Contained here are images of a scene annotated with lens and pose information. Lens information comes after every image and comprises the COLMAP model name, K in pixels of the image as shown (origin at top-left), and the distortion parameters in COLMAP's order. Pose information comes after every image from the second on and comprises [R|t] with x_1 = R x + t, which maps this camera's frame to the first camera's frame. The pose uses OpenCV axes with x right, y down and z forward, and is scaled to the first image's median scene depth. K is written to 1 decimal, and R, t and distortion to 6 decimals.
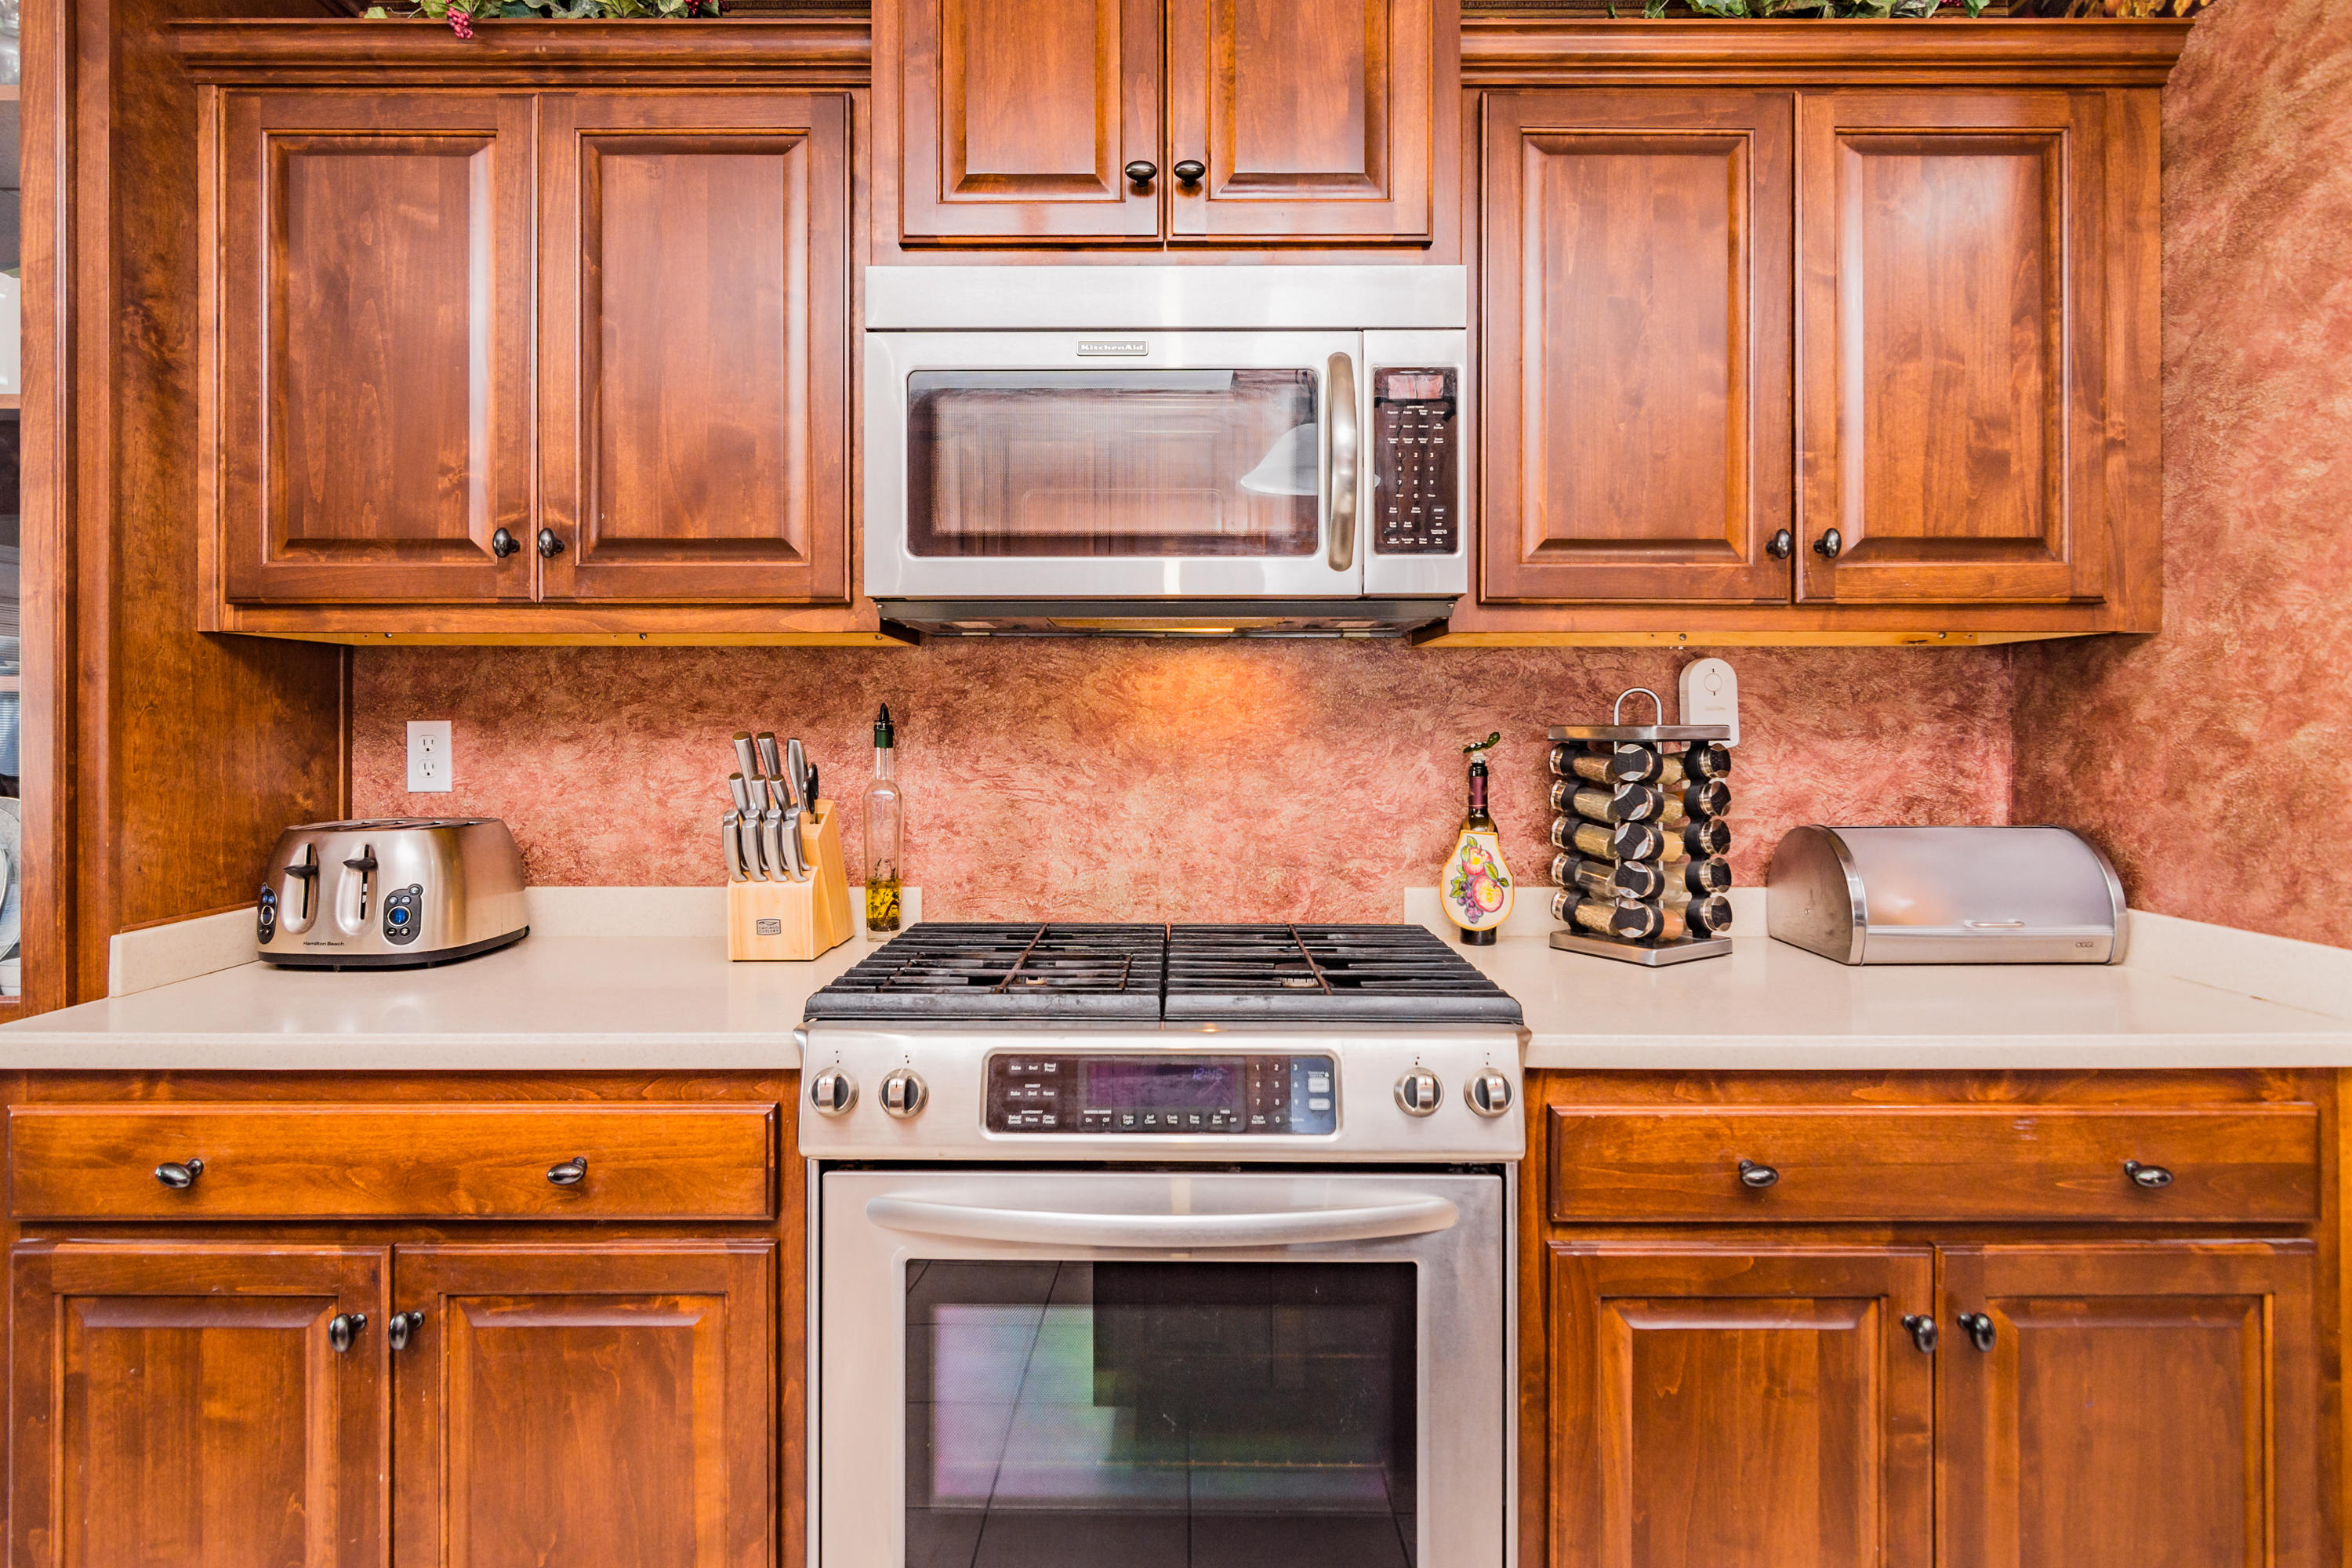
lens RADIAL K [[1241.2, 0, 1177.3], [0, 1241.2, 728.1], [0, 0, 1]] dist [-0.000287, 0.000389]
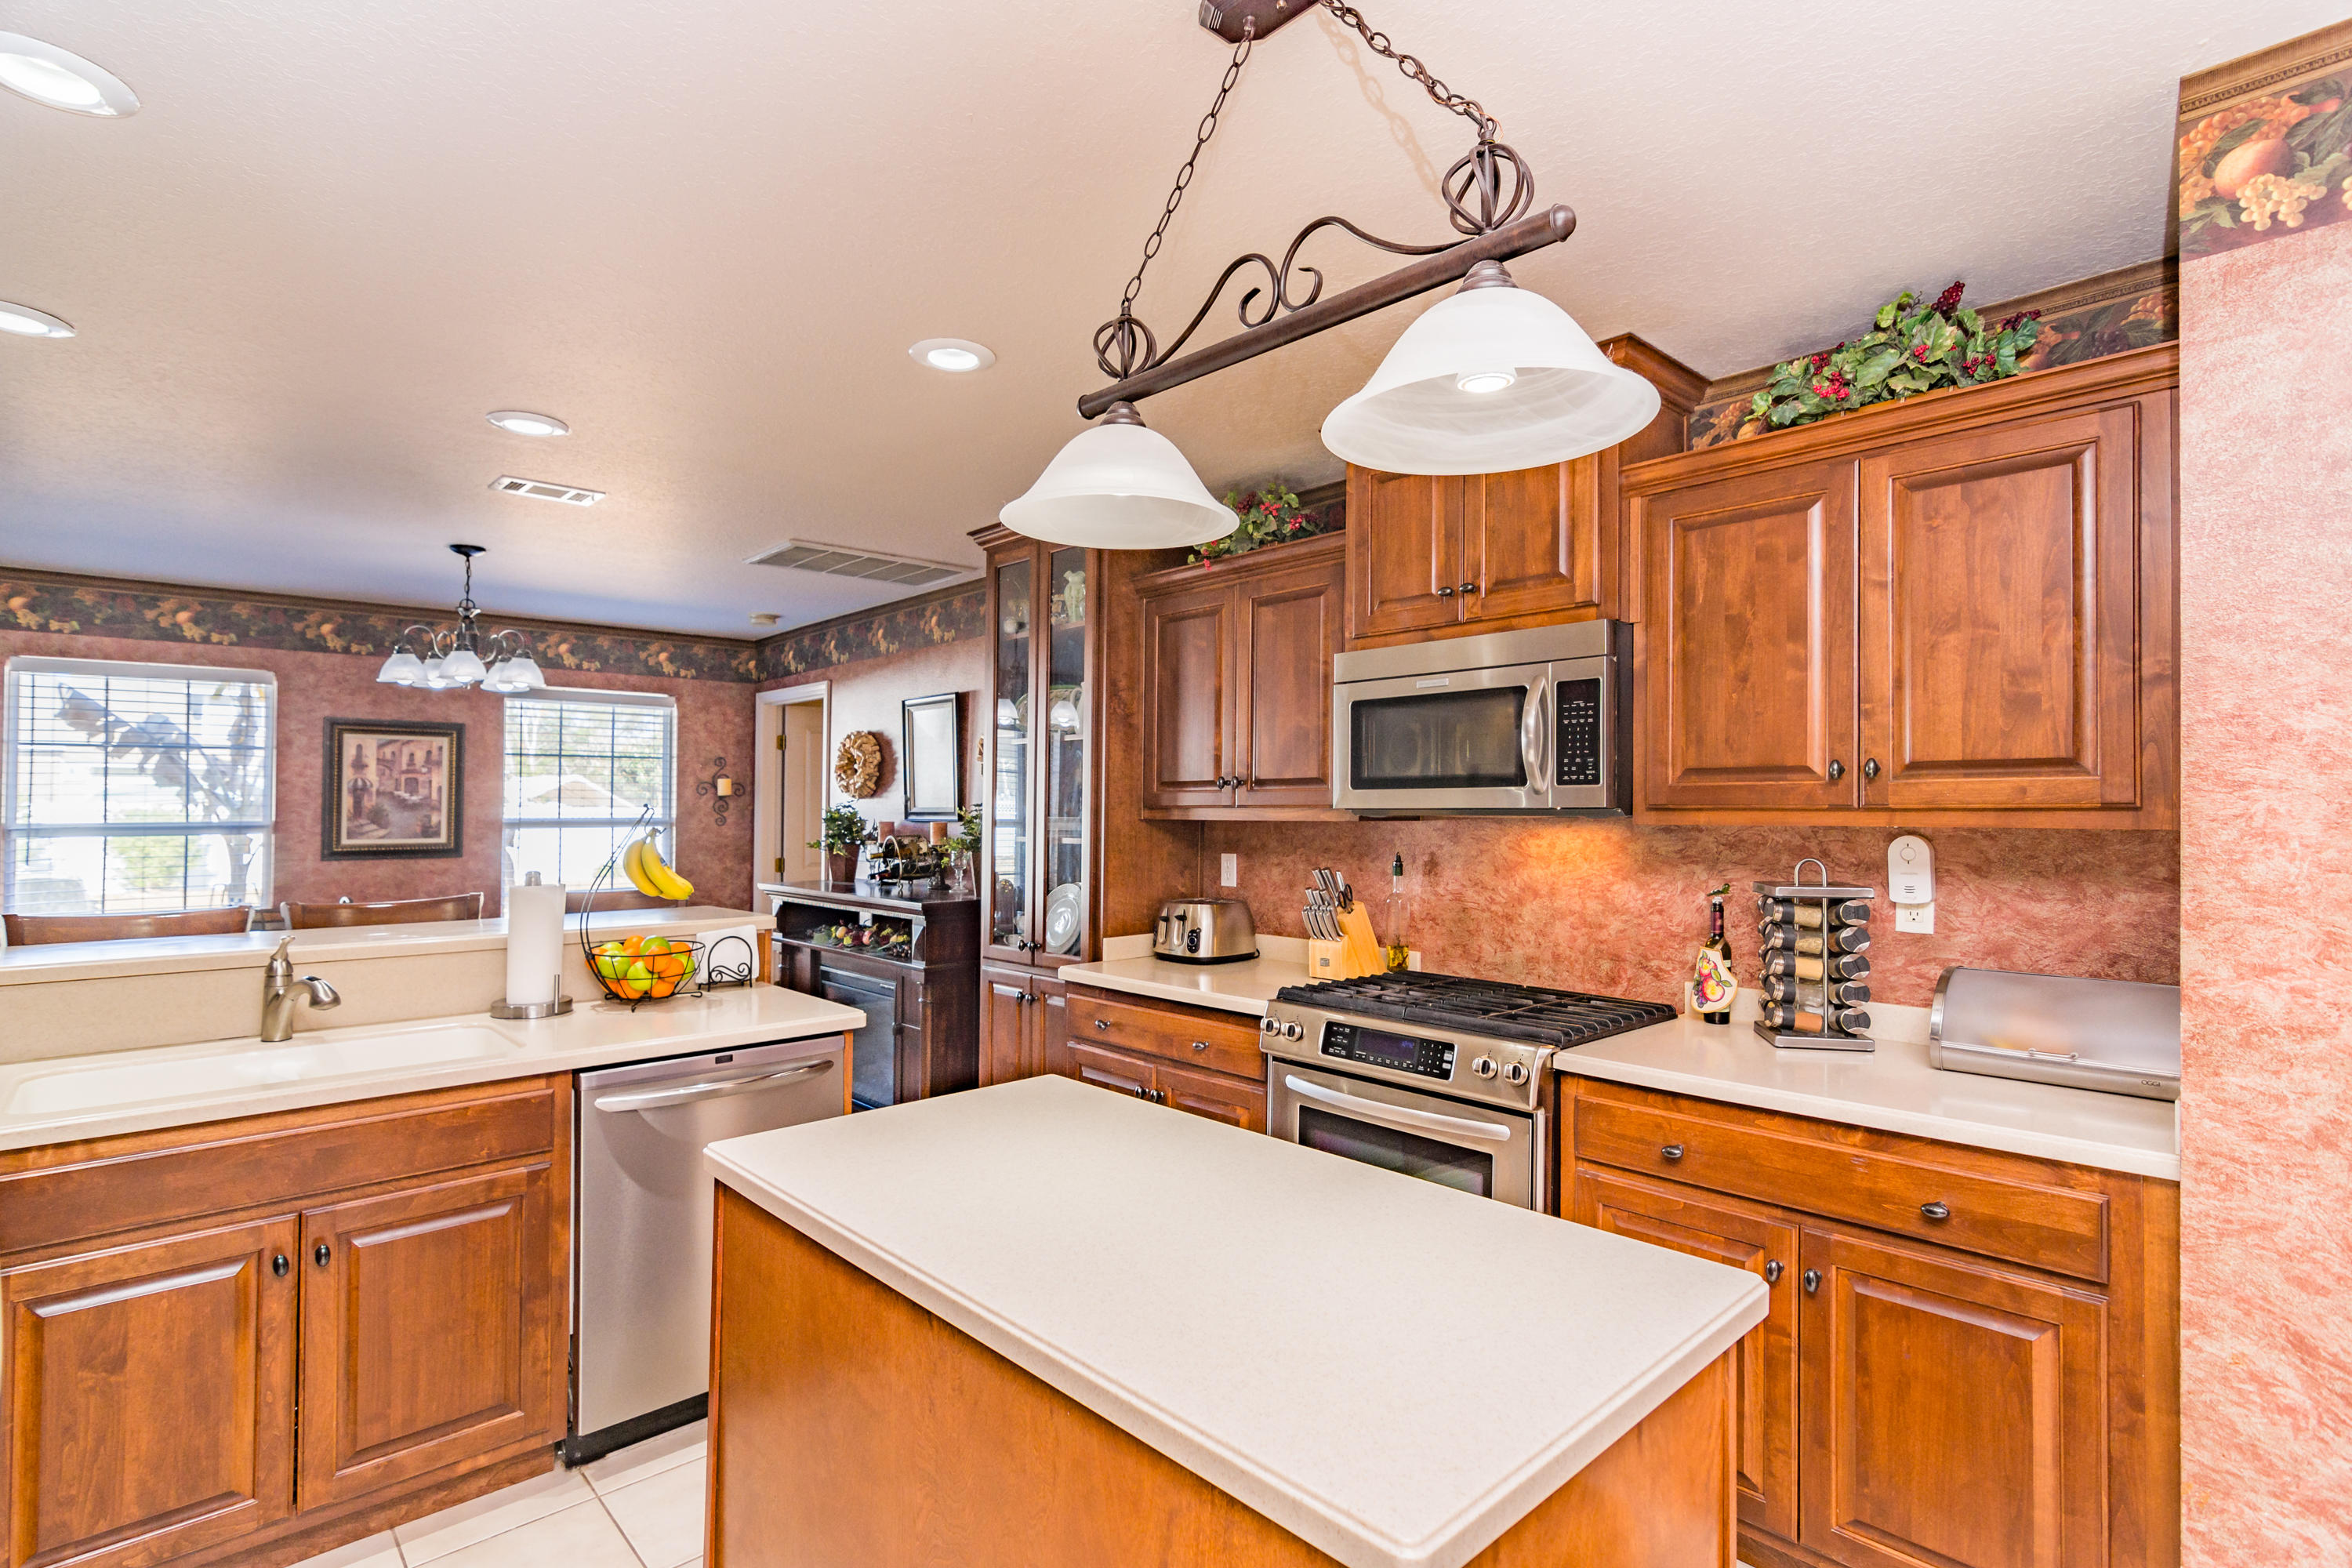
lens RADIAL K [[1137.7, 0, 1183.7], [0, 1137.7, 761.5], [0, 0, 1]] dist [0.000489, 0.000908]
pose [[0.686216, -0.028680, -0.726832, 0.911027], [-0.003237, 0.999092, -0.042479, -0.094184], [0.727391, 0.031502, 0.685500, -0.486776]]
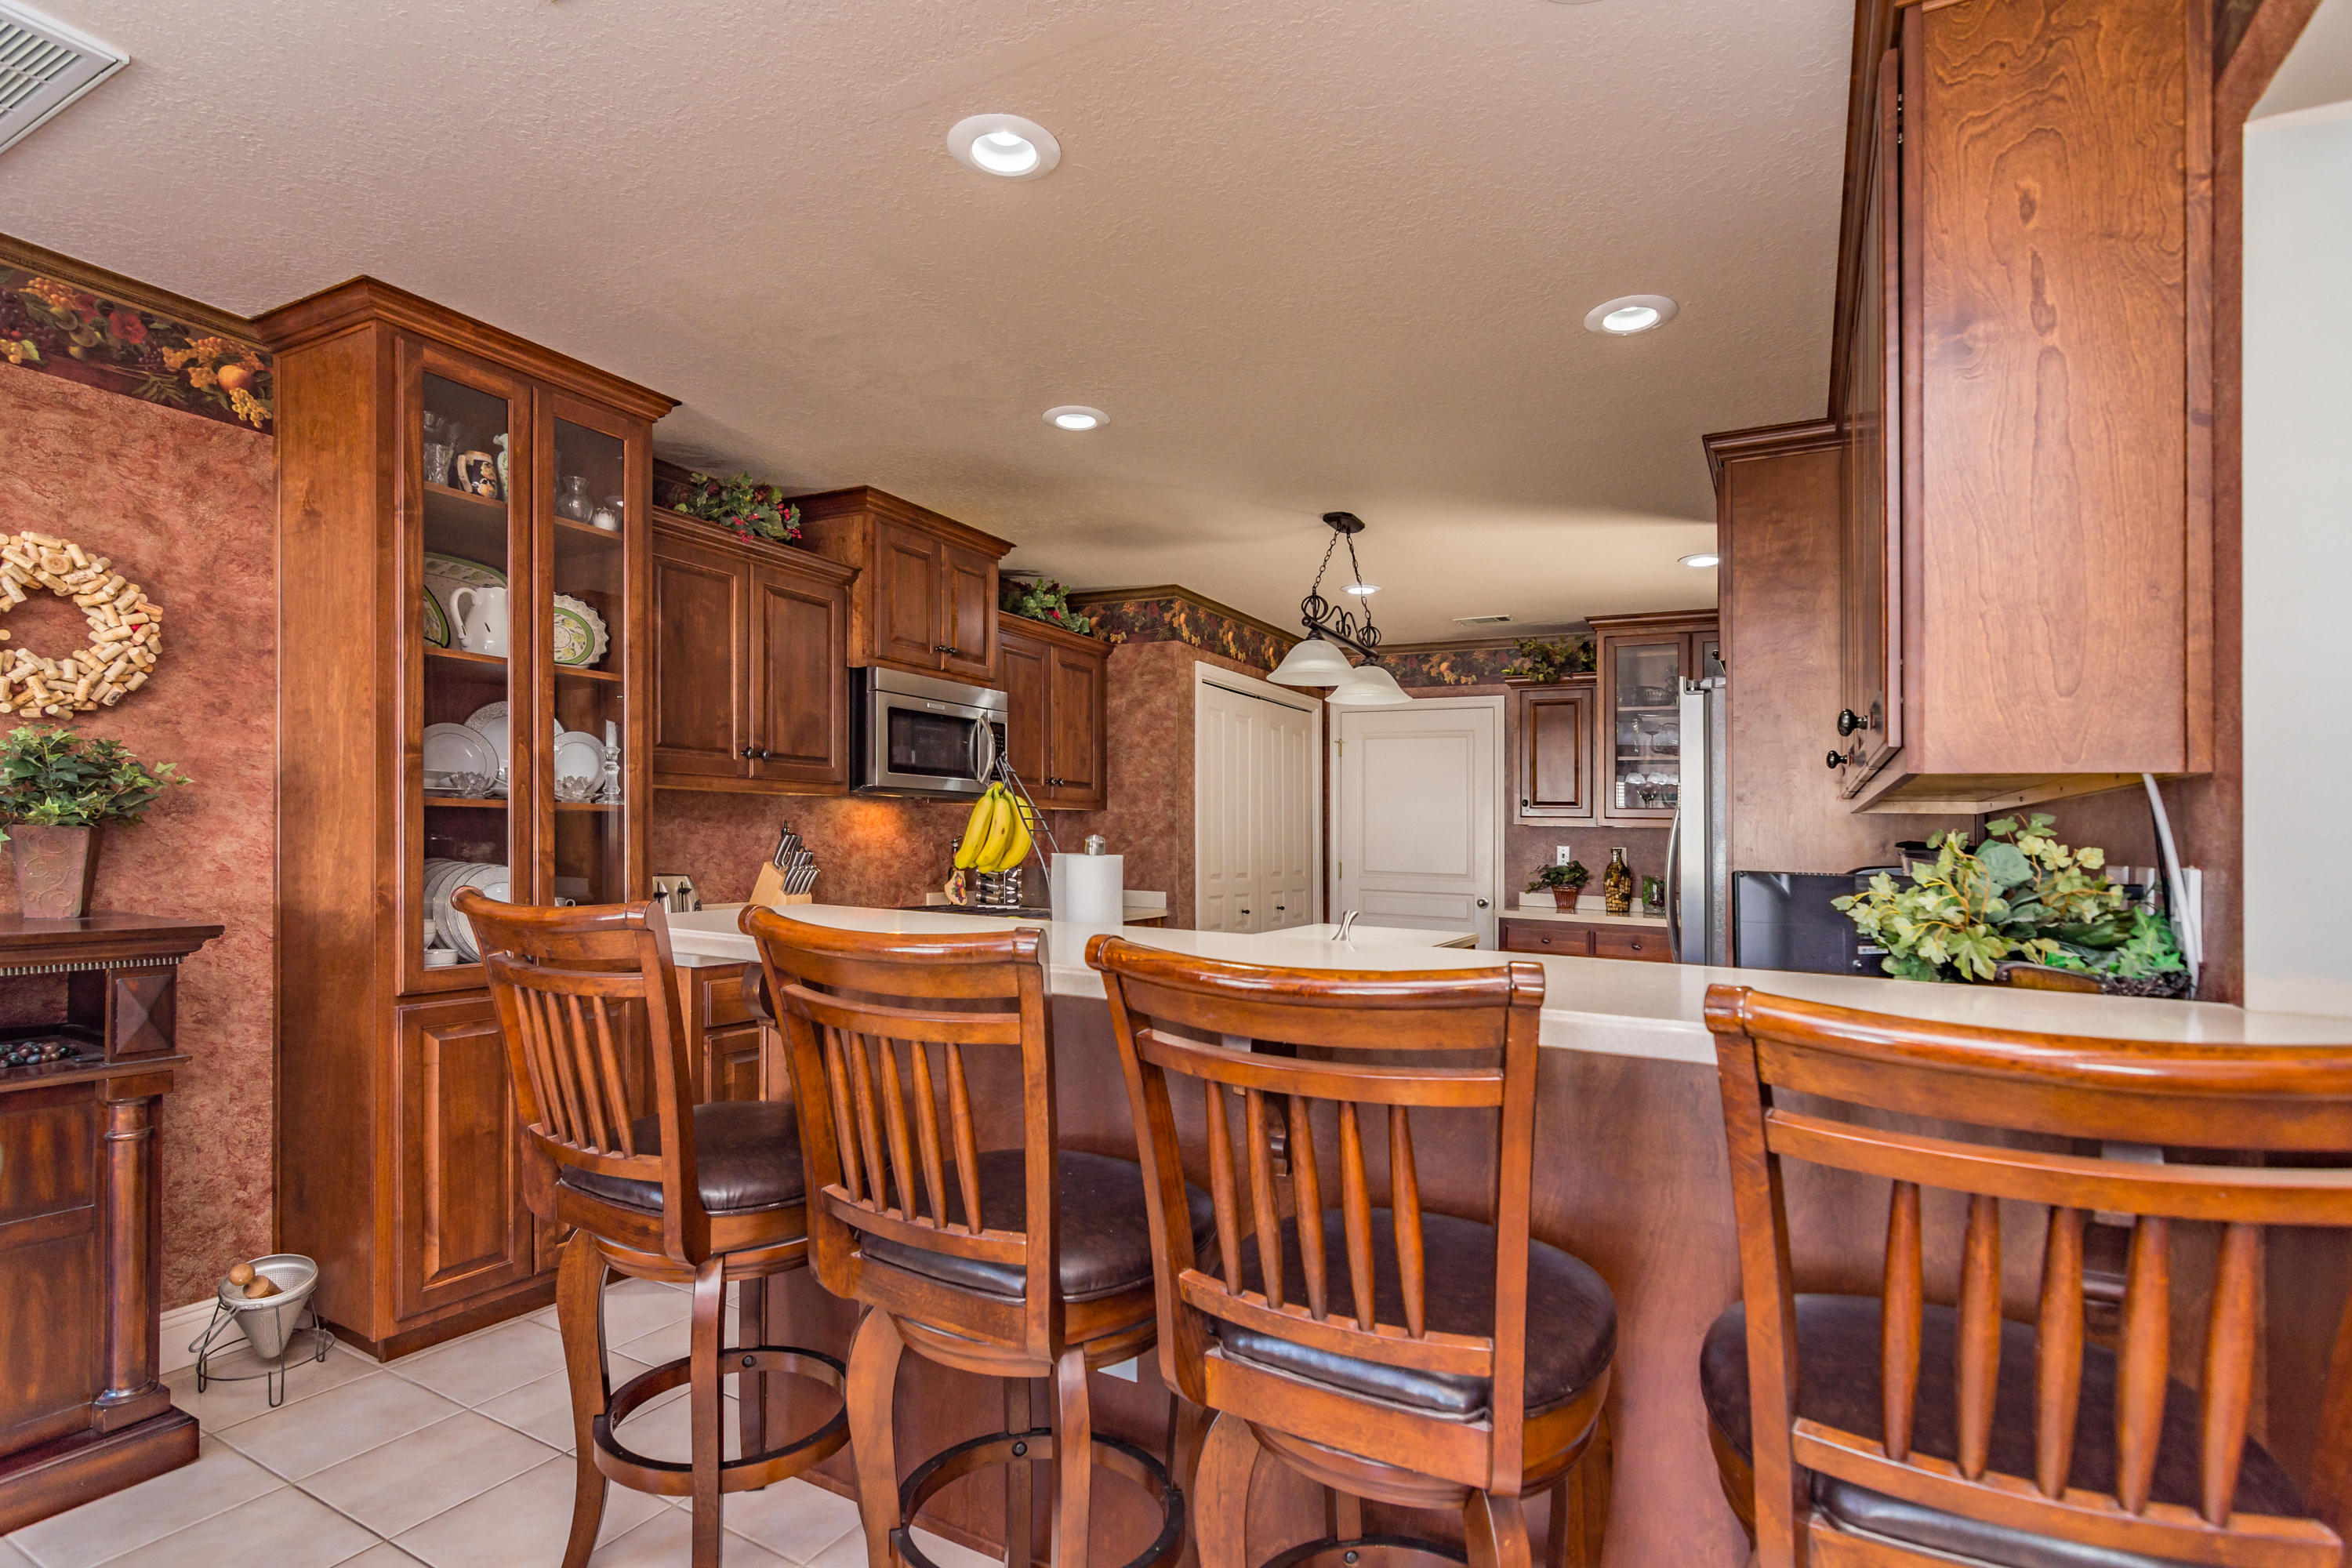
lens RADIAL K [[1141.1, 0, 1166.5], [0, 1141.1, 843.1], [0, 0, 1]] dist [-0.000408, 0.000068]
pose [[0.484544, 0.006560, 0.874742, -1.972025], [-0.019522, 0.999804, 0.003316, 0.002240], [-0.874549, -0.018684, 0.484577, -0.735208]]
